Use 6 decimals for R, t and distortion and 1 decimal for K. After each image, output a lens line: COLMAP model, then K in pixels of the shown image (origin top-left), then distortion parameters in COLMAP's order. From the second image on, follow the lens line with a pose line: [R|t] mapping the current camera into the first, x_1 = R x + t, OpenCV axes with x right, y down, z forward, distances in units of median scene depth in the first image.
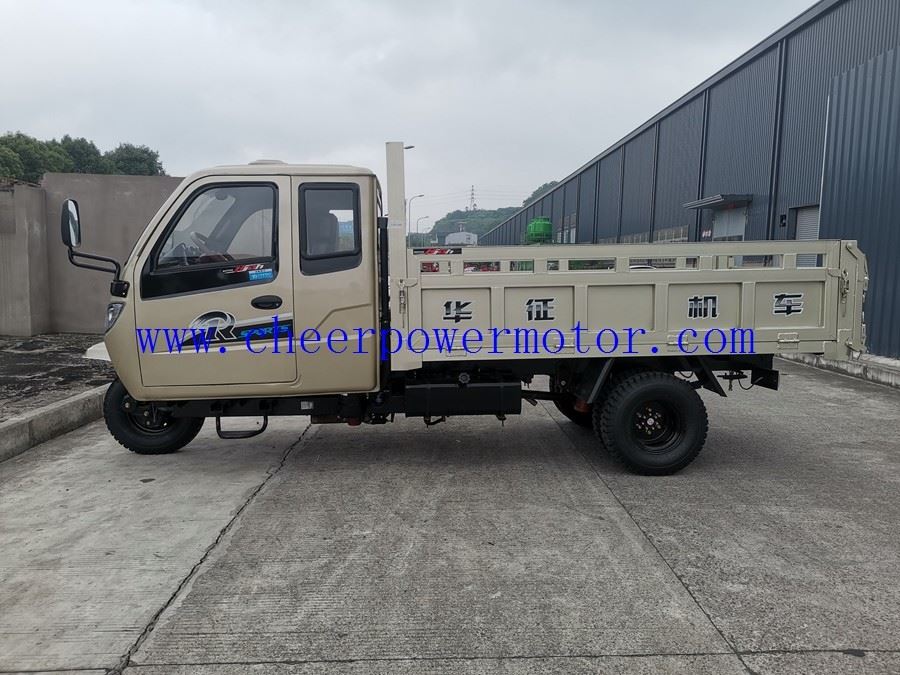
lens RADIAL K [[668.7, 0, 452.2], [0, 668.7, 338.0], [0, 0, 1]] dist [0.109085, -0.135583]
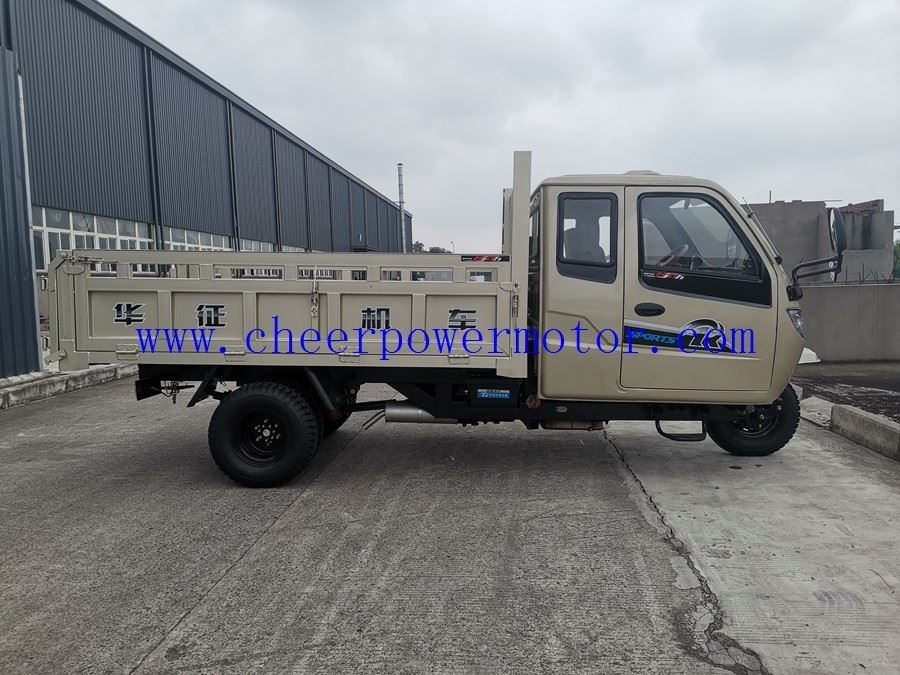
lens RADIAL K [[671.2, 0, 453.3], [0, 671.2, 323.5], [0, 0, 1]] dist [0.100749, -0.126690]
pose [[-0.994820, -0.001622, 0.101641, -0.110965], [0.015702, 0.985421, 0.169410, -0.245017], [-0.100434, 0.170128, -0.980290, 2.382666]]
